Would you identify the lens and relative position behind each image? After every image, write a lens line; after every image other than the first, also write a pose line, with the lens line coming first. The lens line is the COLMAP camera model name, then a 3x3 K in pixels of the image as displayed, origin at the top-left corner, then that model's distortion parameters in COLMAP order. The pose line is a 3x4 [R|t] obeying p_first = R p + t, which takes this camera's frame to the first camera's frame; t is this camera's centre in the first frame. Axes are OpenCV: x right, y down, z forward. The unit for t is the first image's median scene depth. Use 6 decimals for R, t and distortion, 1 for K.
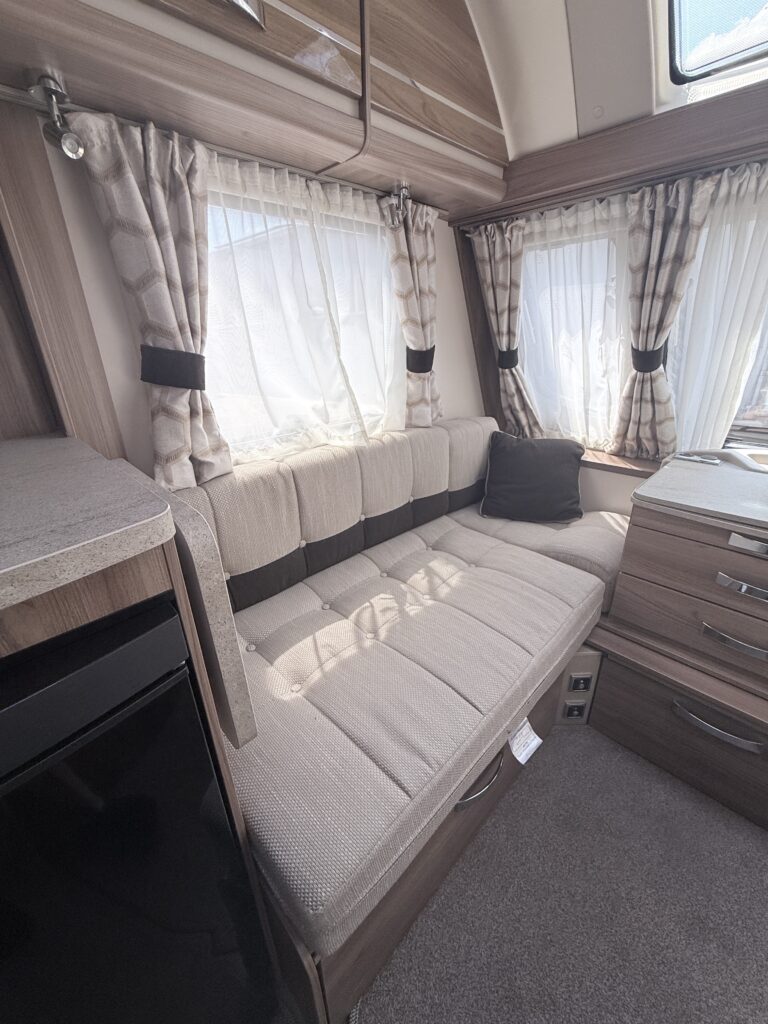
lens RADIAL K [[408.9, 0, 385.7], [0, 408.9, 508.3], [0, 0, 1]] dist [-0.000651, -0.000932]
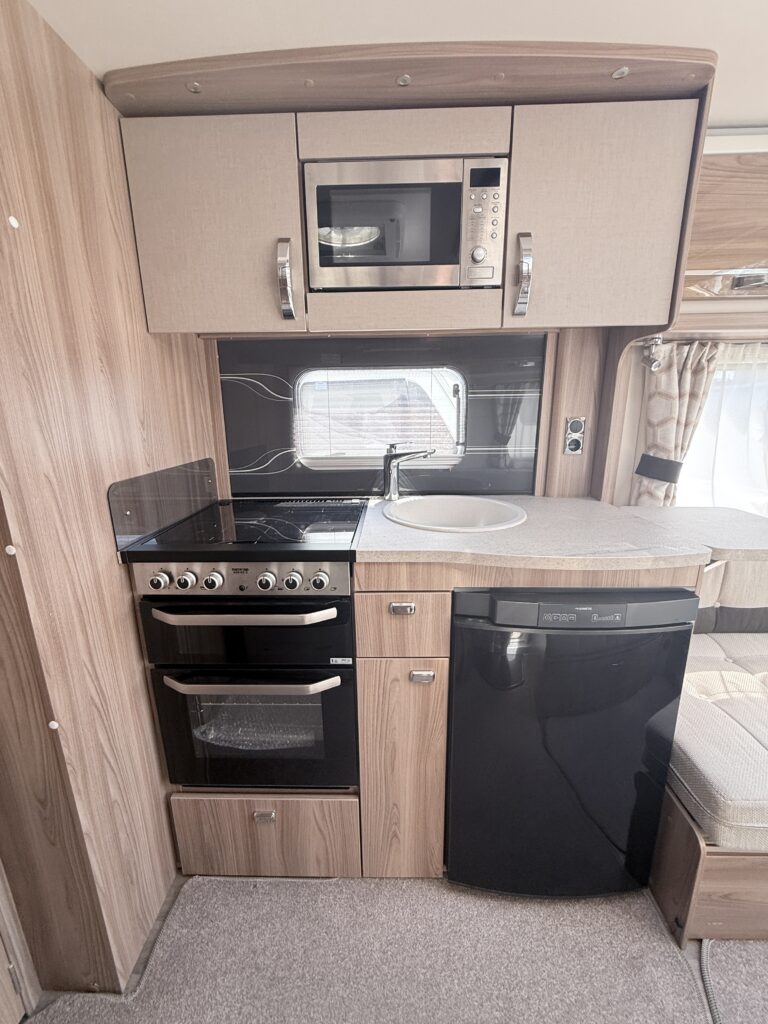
lens RADIAL K [[408.9, 0, 386.6], [0, 408.9, 515.4], [0, 0, 1]] dist [-0.000651, -0.000932]
pose [[0.700098, 0.179106, -0.691219, -0.093159], [-0.272558, 0.961765, -0.026851, 0.131082], [0.659980, 0.207195, 0.722147, -0.638756]]
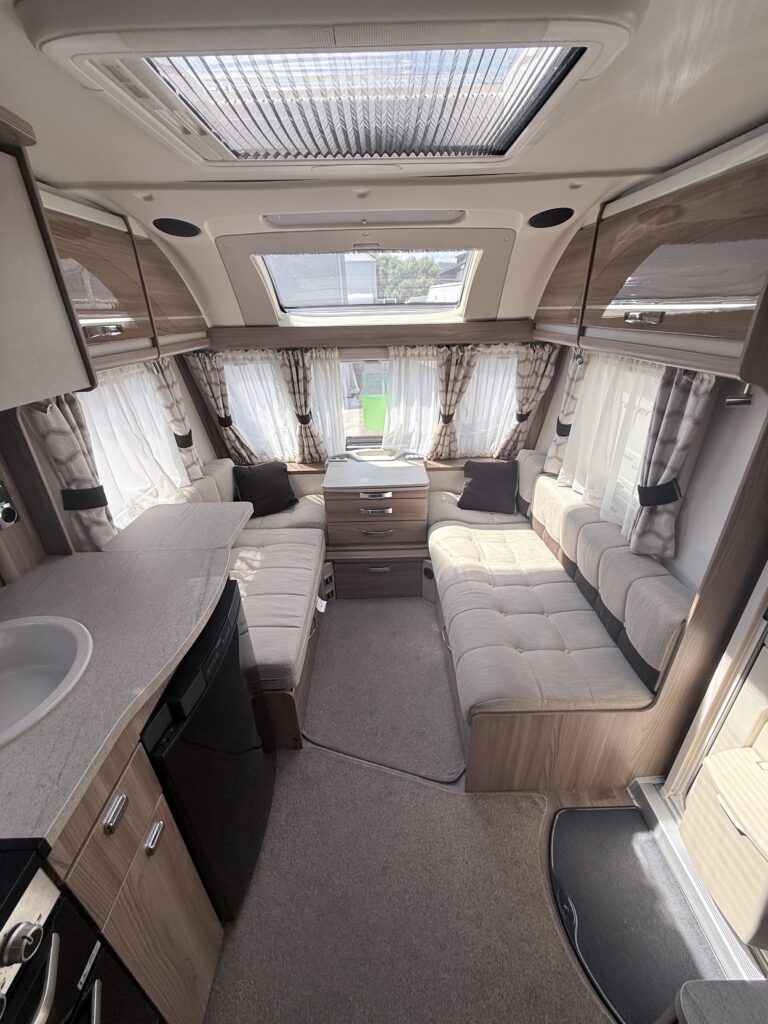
lens RADIAL K [[408.9, 0, 373.8], [0, 408.9, 513.7], [0, 0, 1]] dist [-0.000651, -0.000932]
pose [[0.708358, -0.322154, 0.628049, -0.569534], [0.291597, 0.943856, 0.155262, -0.146919], [-0.642806, 0.073156, 0.762528, -0.770897]]
